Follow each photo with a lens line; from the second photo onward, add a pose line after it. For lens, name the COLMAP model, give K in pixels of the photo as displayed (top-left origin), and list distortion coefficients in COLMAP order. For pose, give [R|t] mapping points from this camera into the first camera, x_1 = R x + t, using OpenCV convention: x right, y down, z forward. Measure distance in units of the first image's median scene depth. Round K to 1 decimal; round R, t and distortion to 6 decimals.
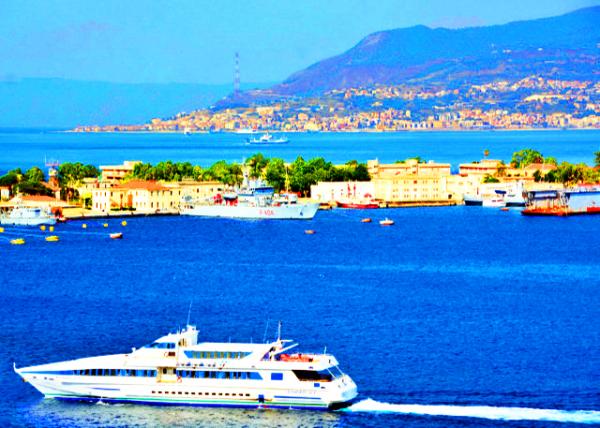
lens RADIAL K [[2394.7, 0, 299.6], [0, 2394.7, 211.6], [0, 0, 1]] dist [0.925595, 0.000000]
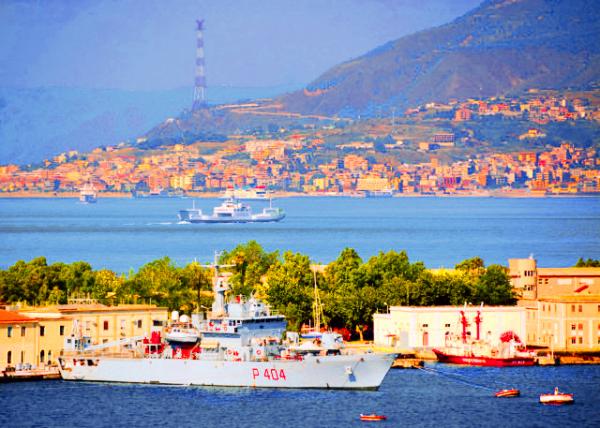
lens RADIAL K [[2394.7, 0, 298.8], [0, 2394.7, 218.2], [0, 0, 1]] dist [0.925595, 0.000000]
pose [[0.979200, 0.003715, 0.202864, -0.100504], [0.002666, 0.999510, -0.031172, -0.014846], [-0.202881, 0.031064, 0.978711, 0.557452]]
